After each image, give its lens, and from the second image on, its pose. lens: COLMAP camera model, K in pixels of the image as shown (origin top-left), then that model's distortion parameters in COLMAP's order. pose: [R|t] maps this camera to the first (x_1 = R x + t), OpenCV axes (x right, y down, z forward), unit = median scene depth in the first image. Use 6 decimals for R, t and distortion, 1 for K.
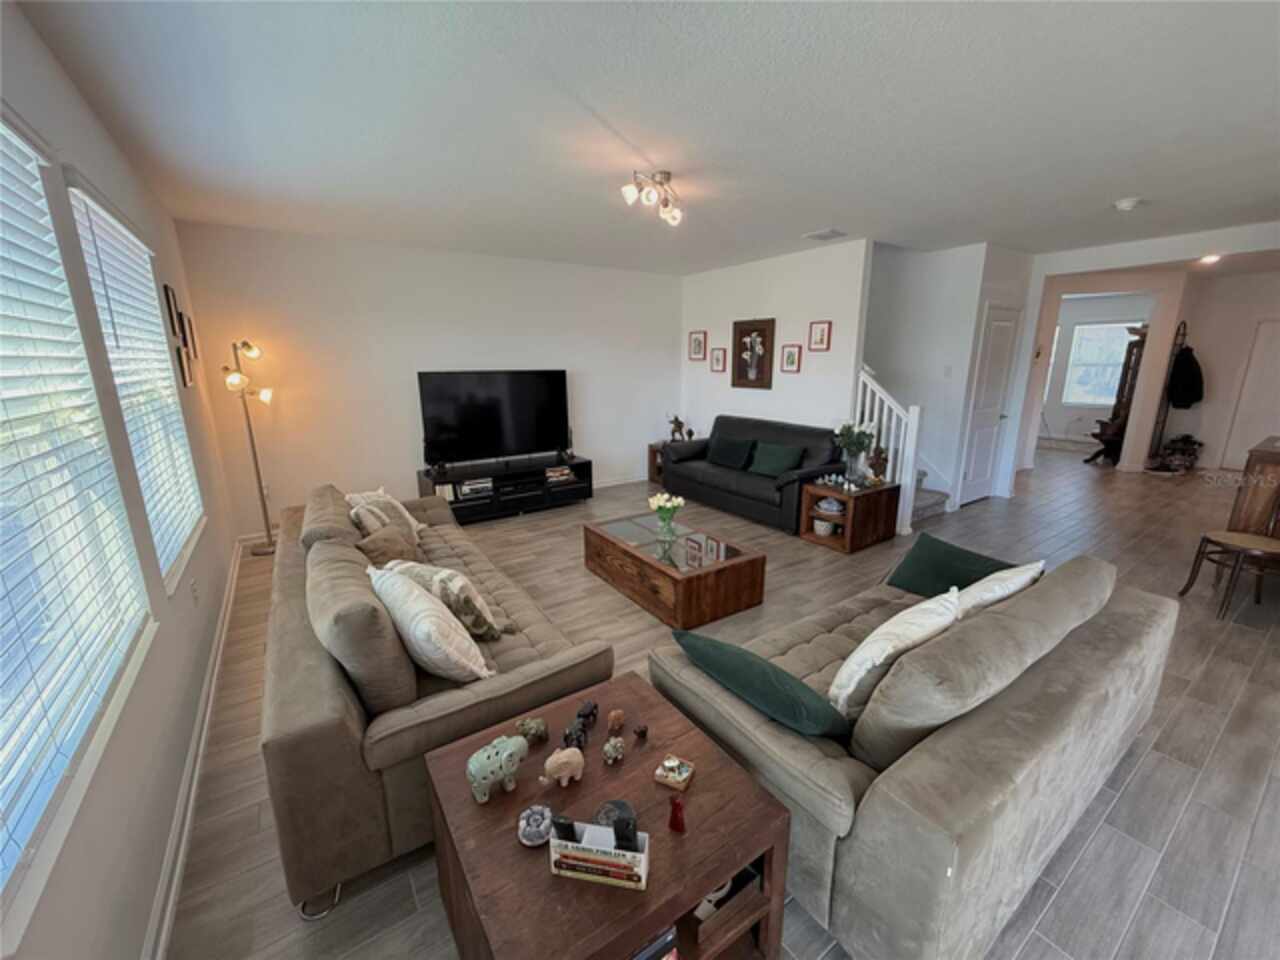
lens RADIAL K [[509.1, 0, 636.5], [0, 509.1, 480.7], [0, 0, 1]] dist [-0.001638, 0.000067]
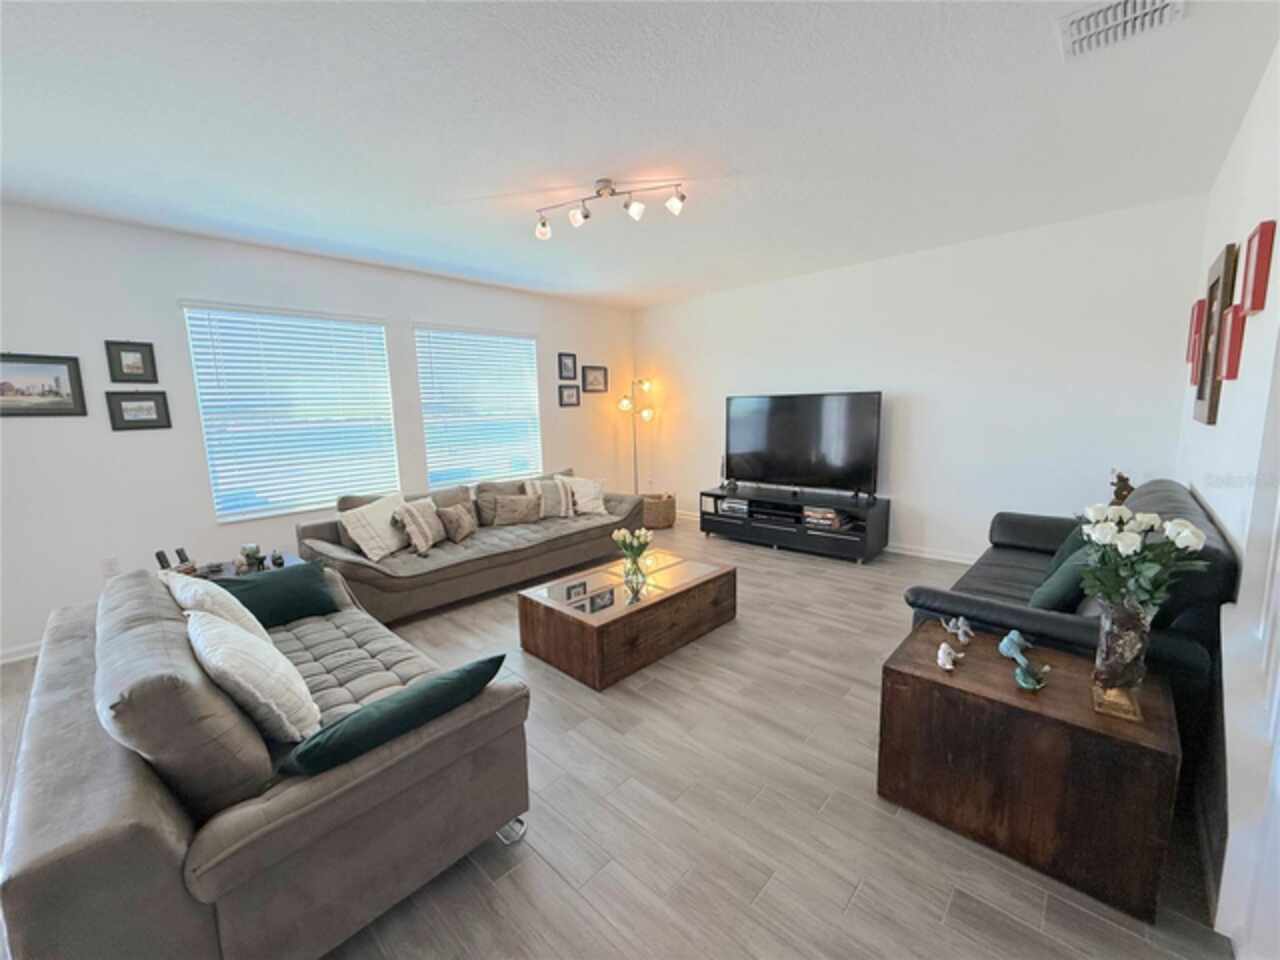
lens RADIAL K [[509.1, 0, 636.5], [0, 509.1, 480.7], [0, 0, 1]] dist [-0.001638, 0.000067]
pose [[0.211295, 0.136343, -0.967866, 0.625570], [-0.201066, 0.975108, 0.093468, -0.093199], [0.956518, 0.174855, 0.233449, 0.546207]]
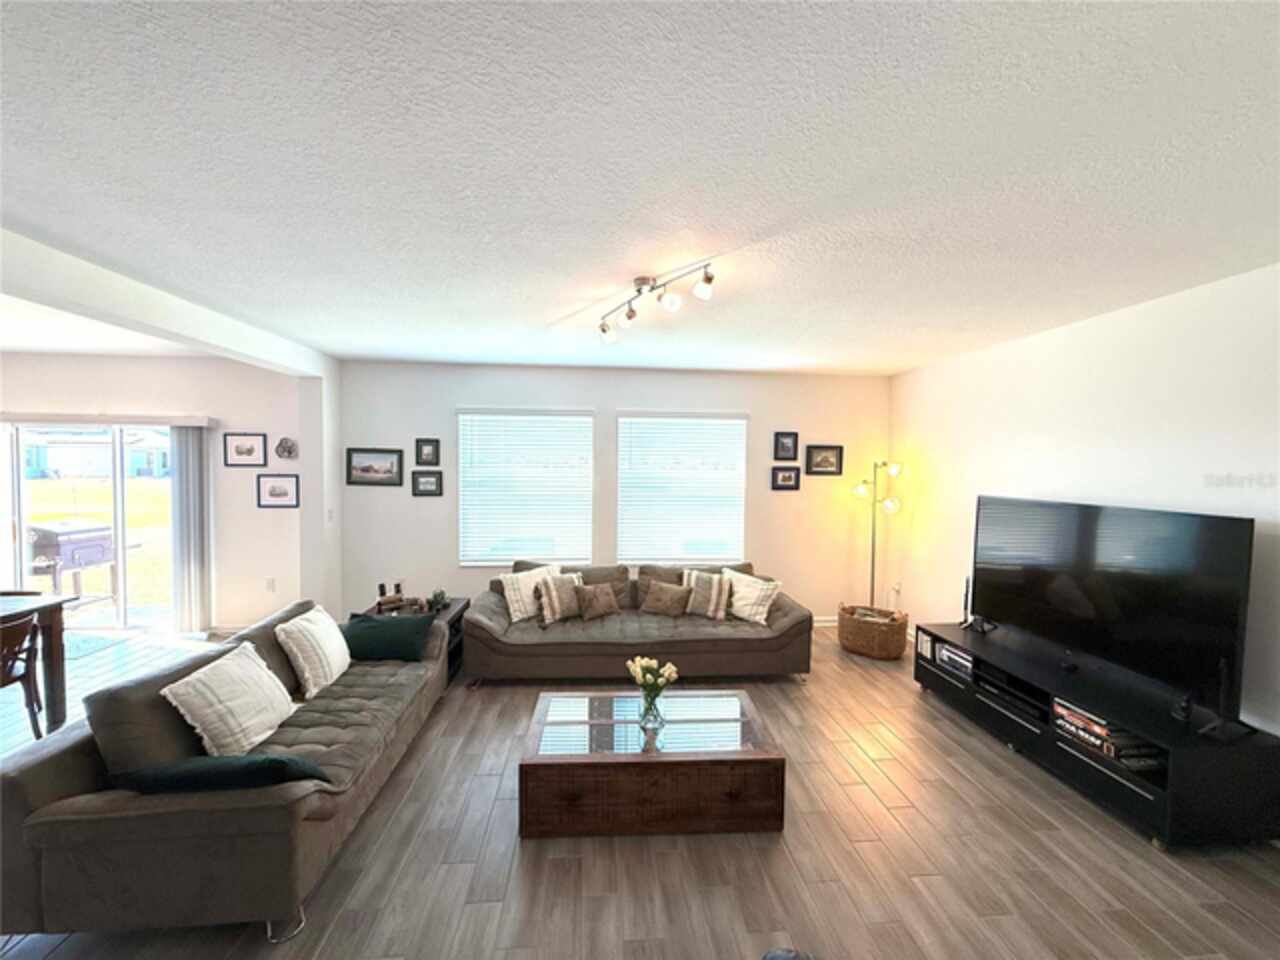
lens RADIAL K [[509.1, 0, 636.5], [0, 509.1, 480.7], [0, 0, 1]] dist [-0.001638, 0.000067]
pose [[-0.501351, 0.024167, -0.864907, 0.492134], [-0.211157, 0.965969, 0.149390, -0.230388], [0.839083, 0.257528, -0.479186, 0.883217]]
